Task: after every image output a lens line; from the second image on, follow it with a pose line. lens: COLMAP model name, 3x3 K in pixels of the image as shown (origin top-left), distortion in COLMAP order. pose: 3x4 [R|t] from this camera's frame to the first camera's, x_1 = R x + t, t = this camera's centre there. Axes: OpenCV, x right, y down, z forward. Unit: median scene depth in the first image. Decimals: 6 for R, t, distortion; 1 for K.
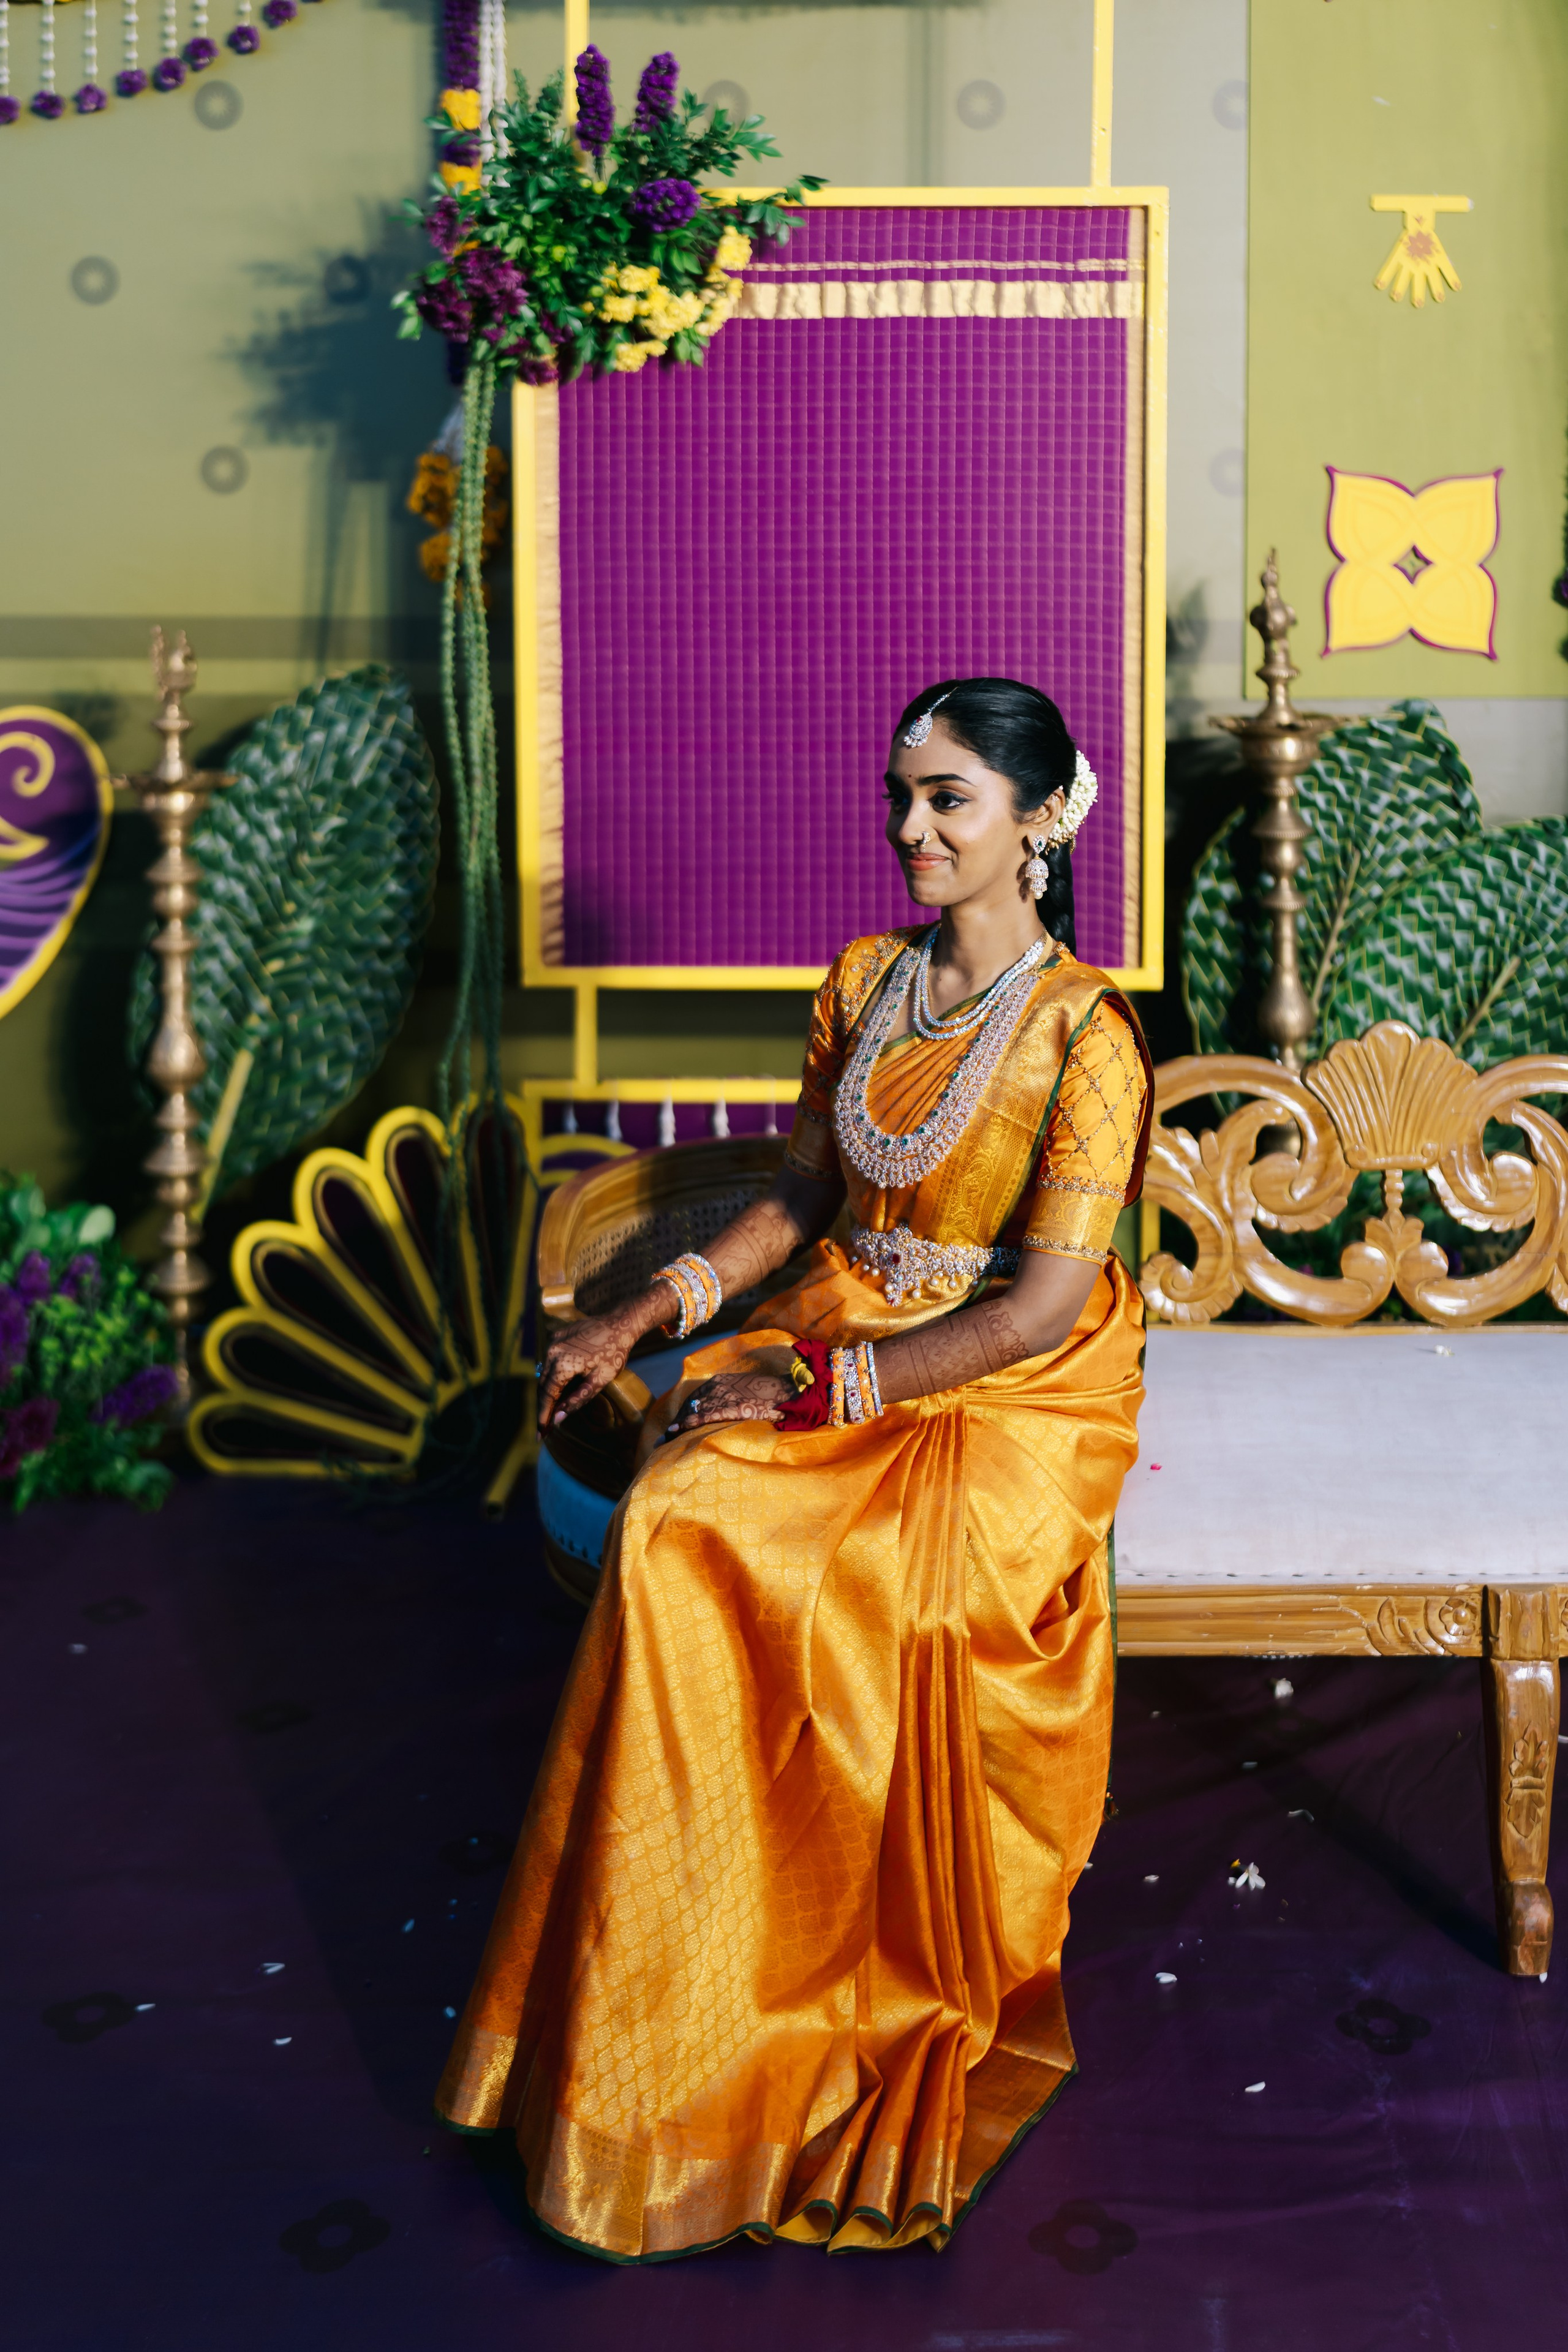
lens RADIAL K [[2394.4, 0, 907.7], [0, 2394.4, 783.3], [0, 0, 1]] dist [0.010312, -0.006656]
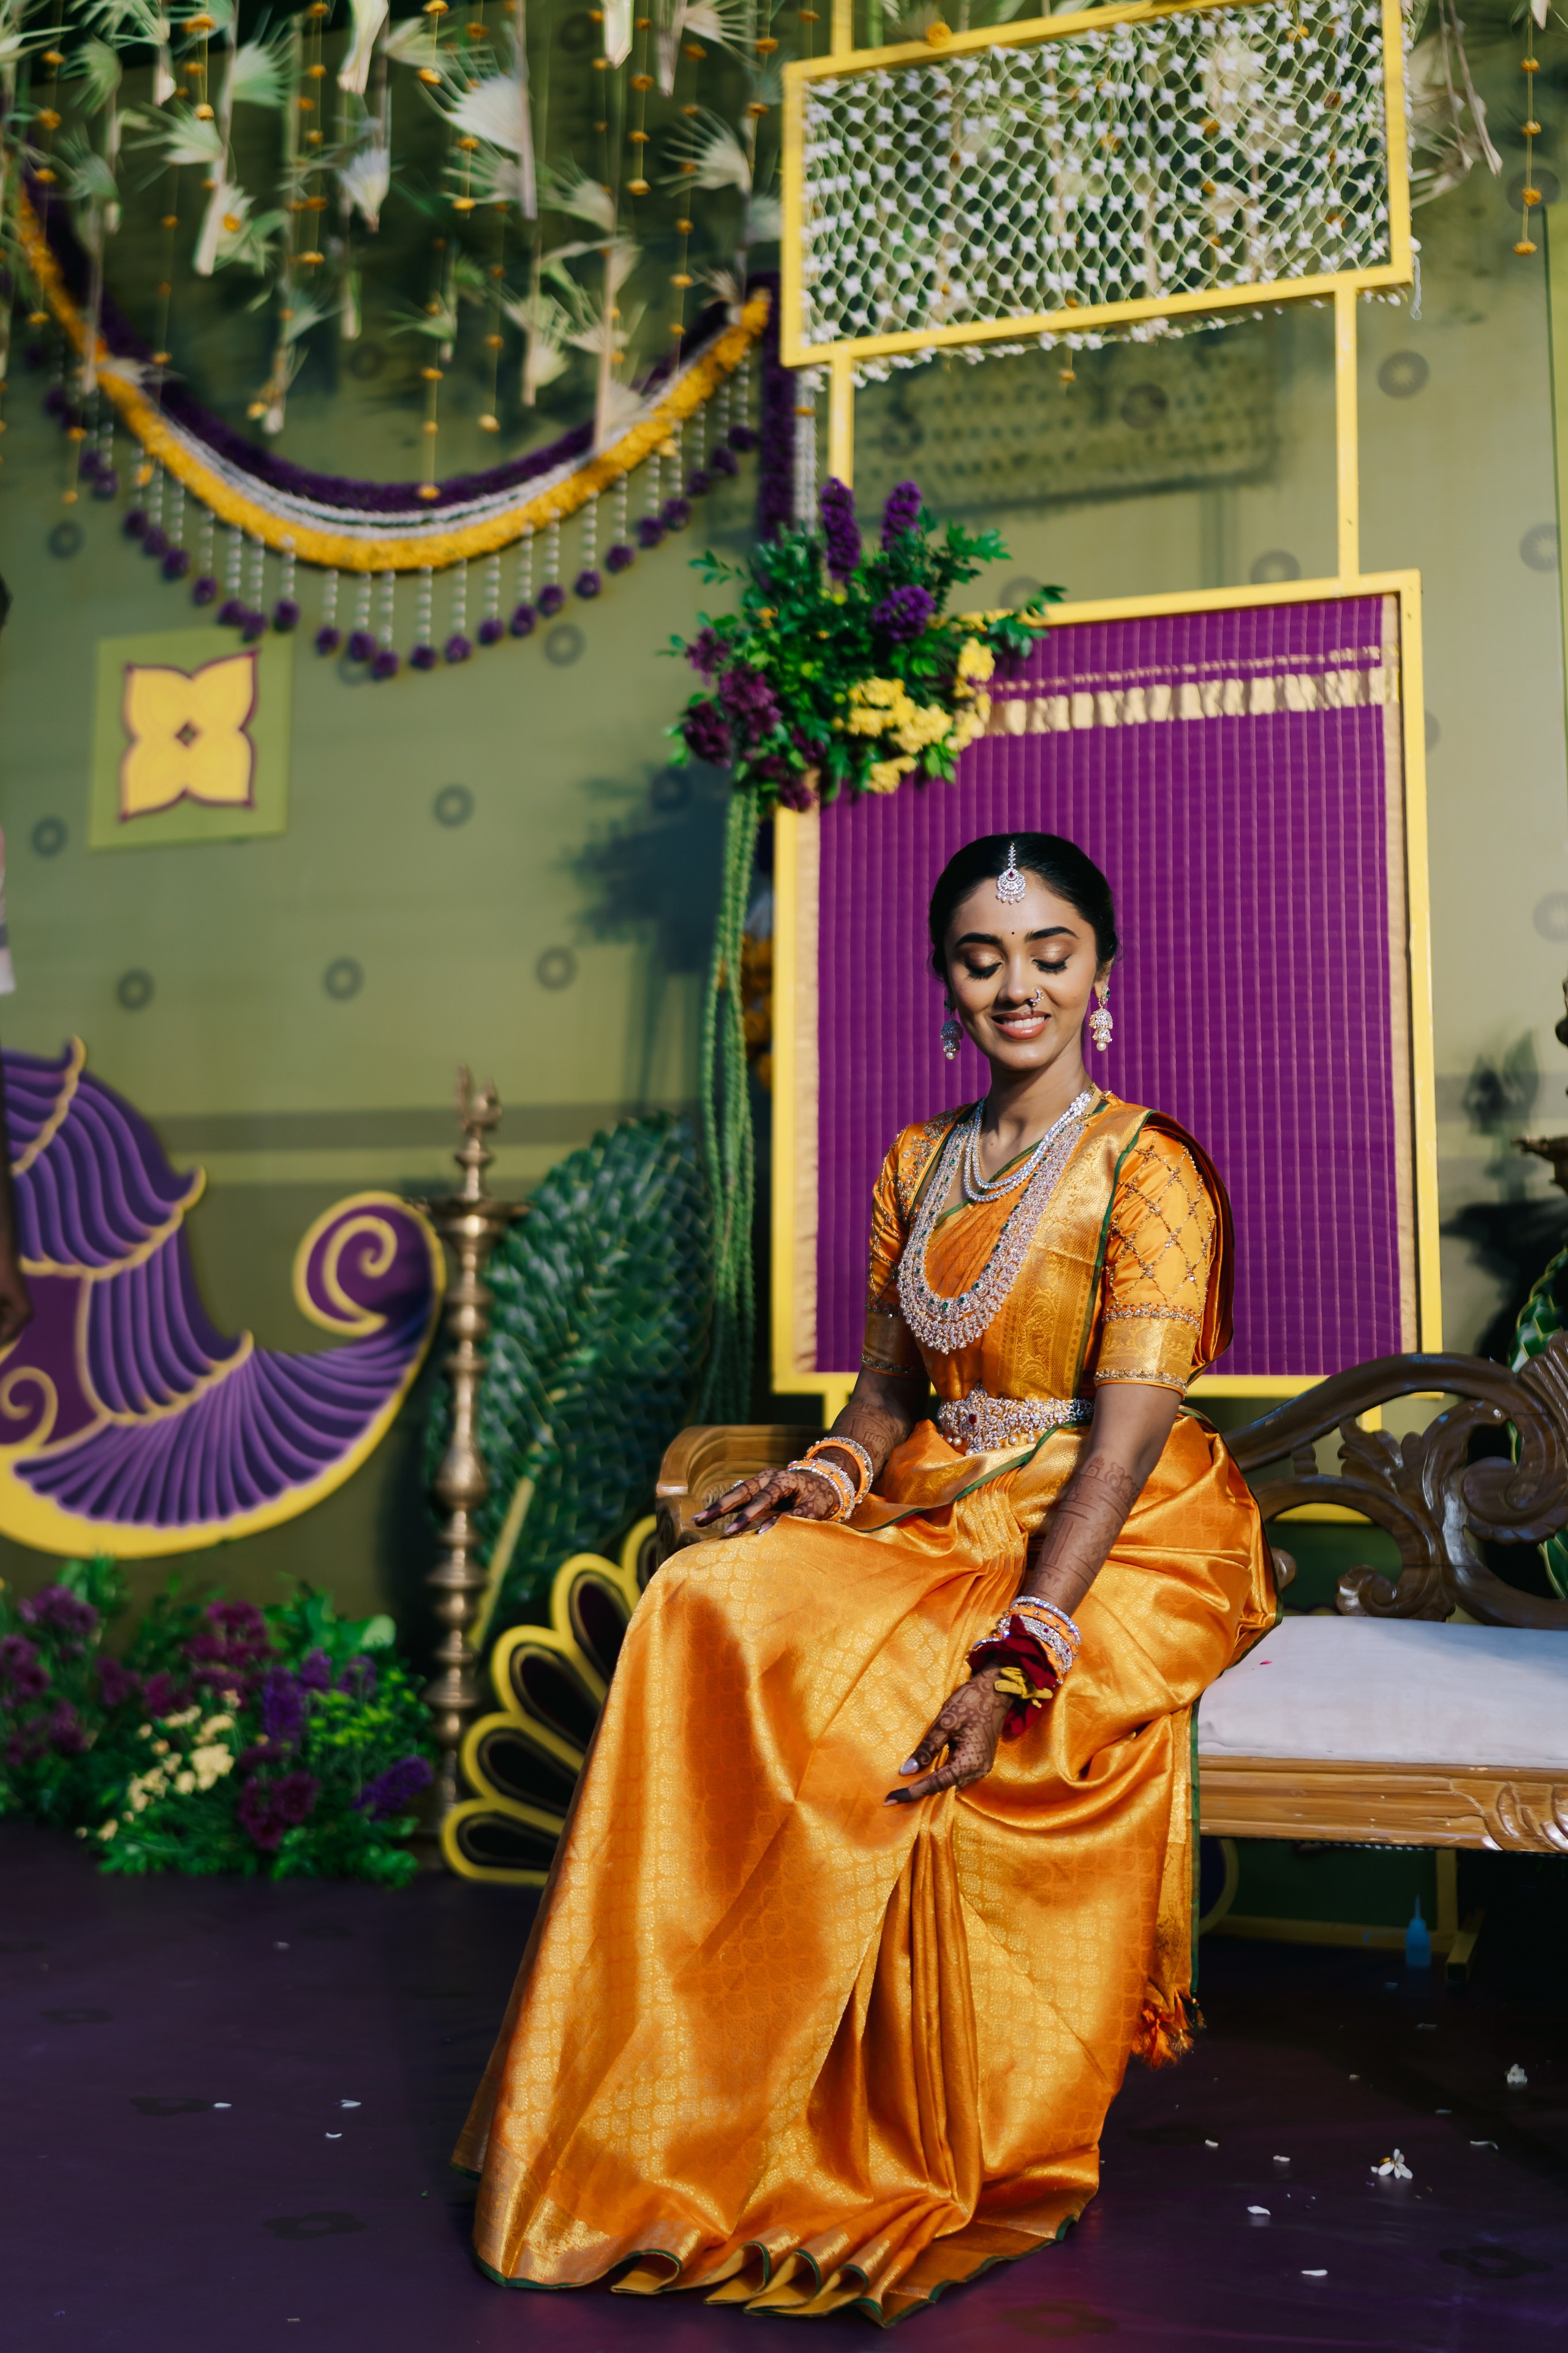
lens RADIAL K [[2529.4, 0, 639.8], [0, 2529.4, 1113.7], [0, 0, 1]] dist [0.004175, -0.018666]
pose [[0.945552, -0.030547, -0.324036, 0.133817], [-0.040126, 0.977050, -0.209197, 0.197309], [0.322989, 0.210809, 0.922625, -0.016668]]
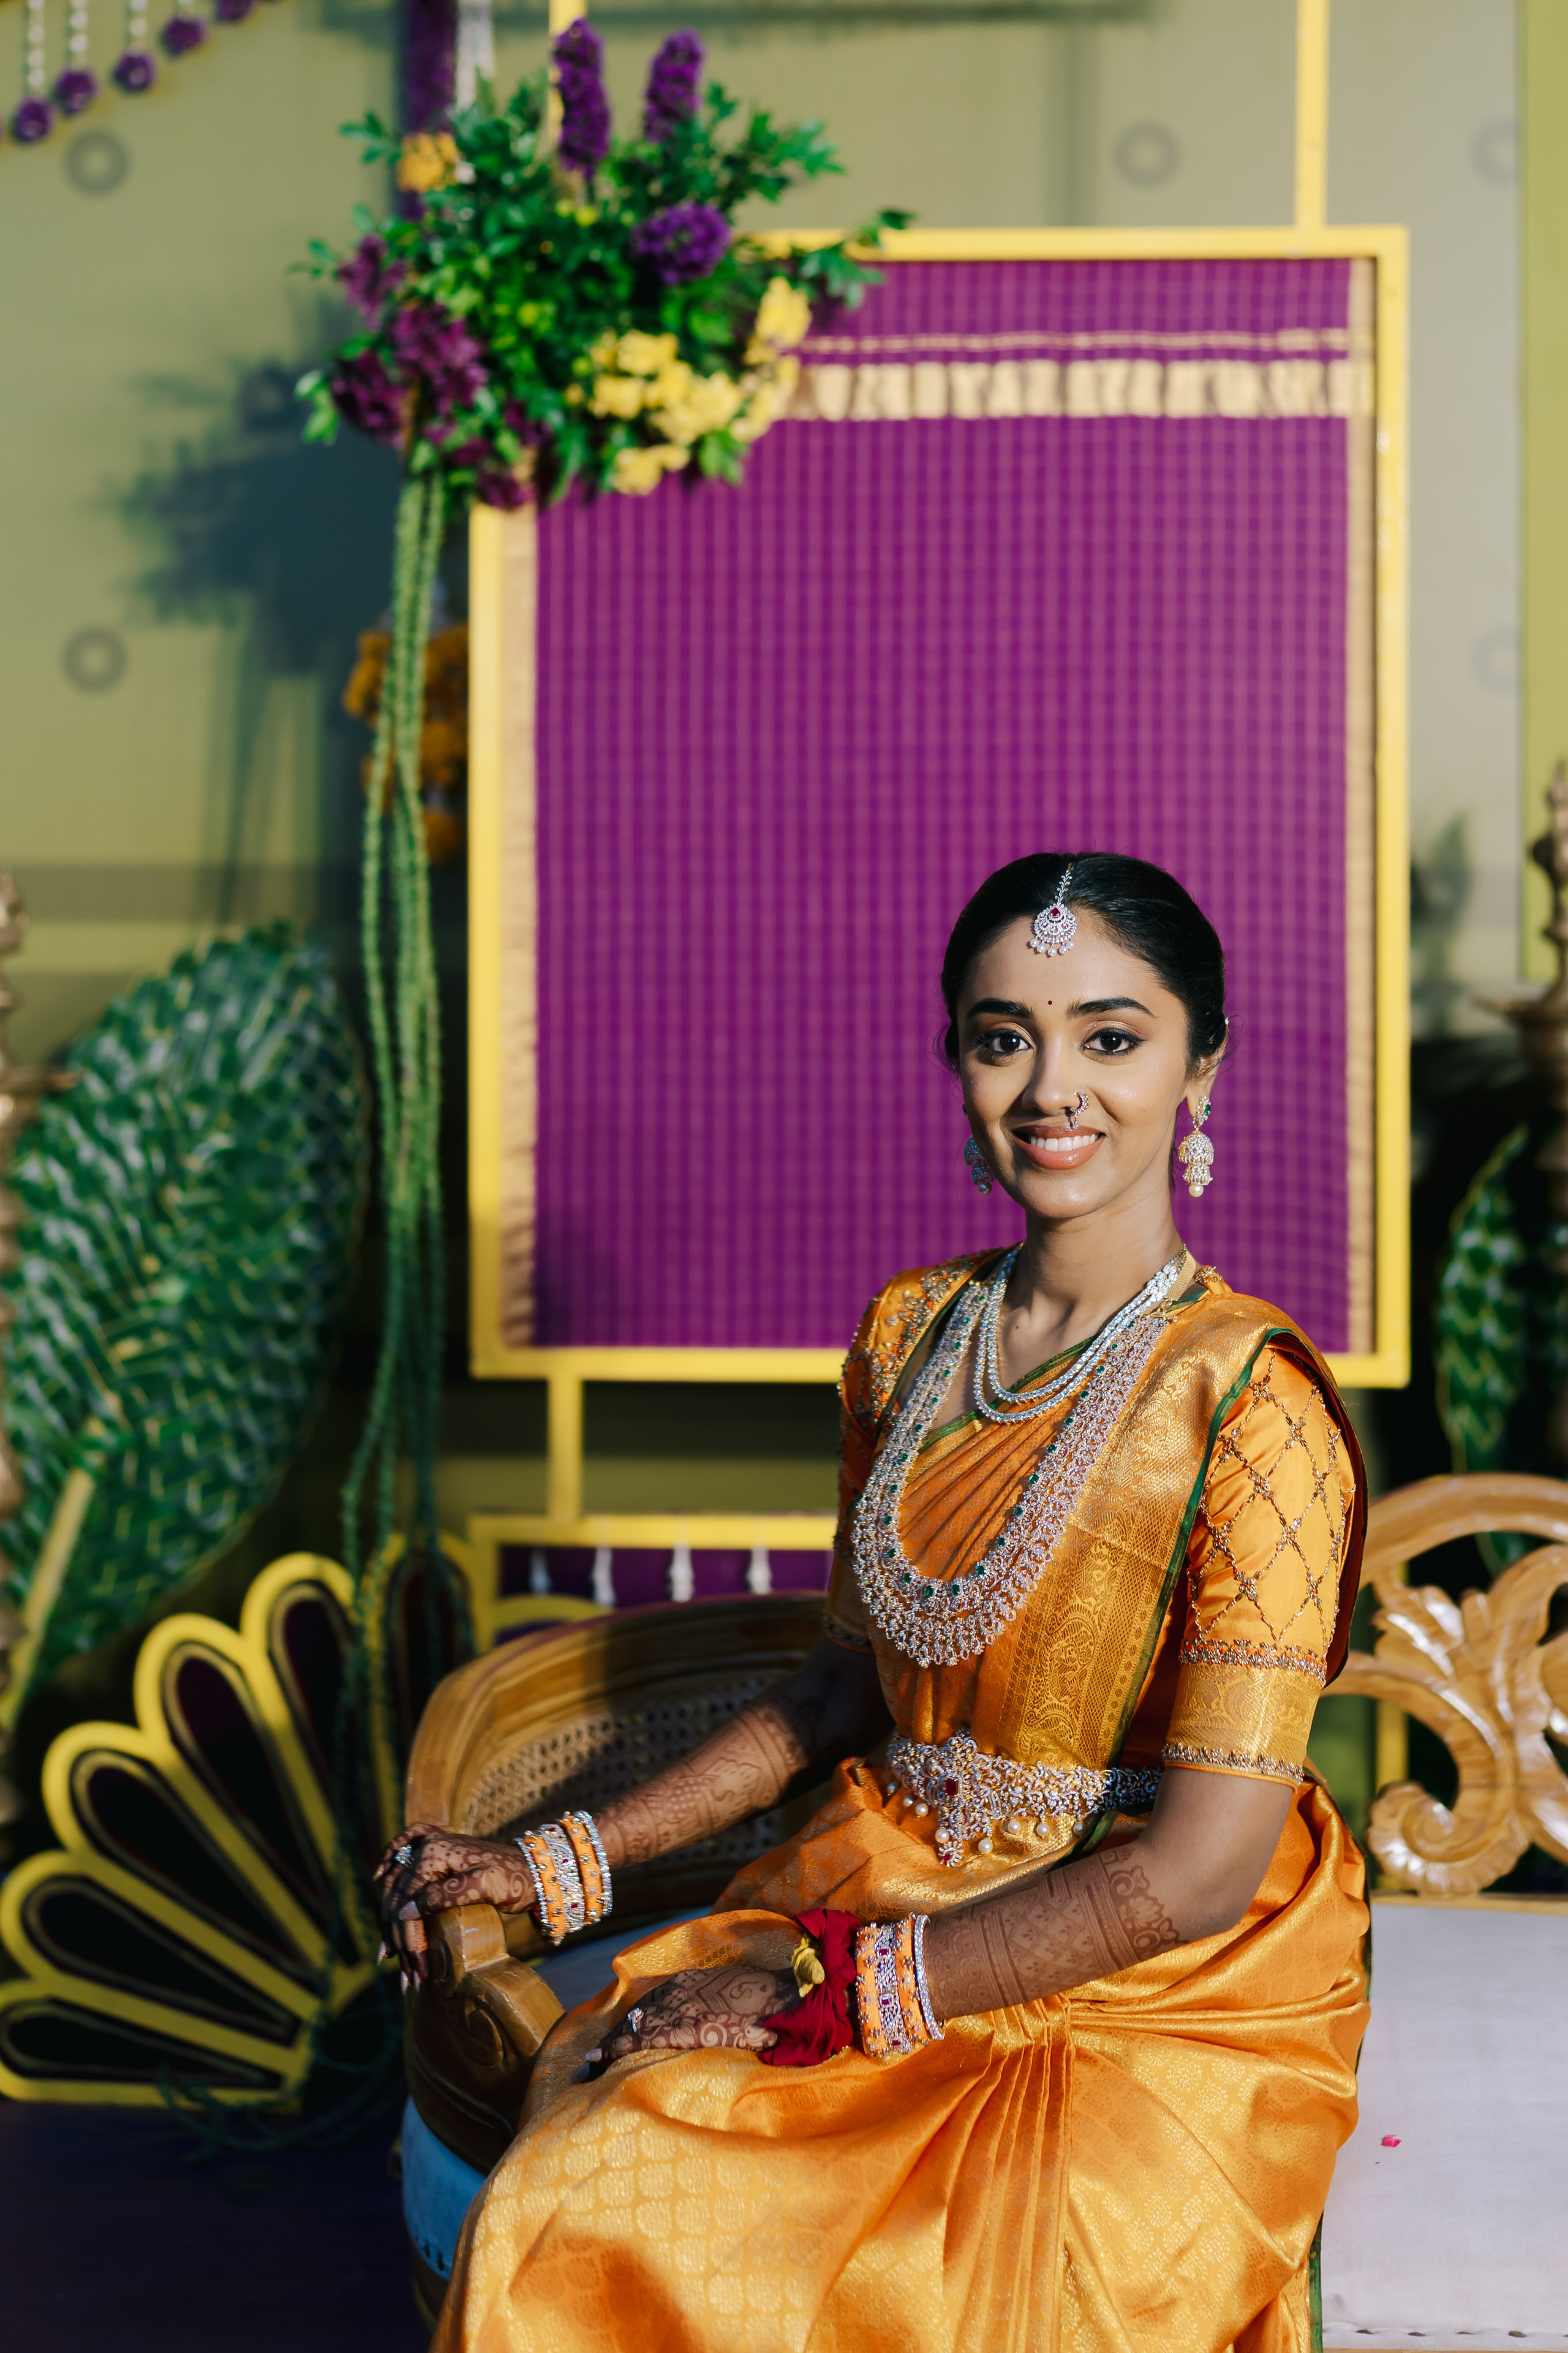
lens RADIAL K [[3007.9, 0, 1002.5], [0, 3007.9, 935.8], [0, 0, 1]] dist [0.014827, -0.015070]
pose [[0.999453, 0.001217, -0.033051, 0.019904], [-0.003877, 0.996746, -0.080516, 0.027754], [0.032846, 0.080600, 0.996205, 0.136592]]
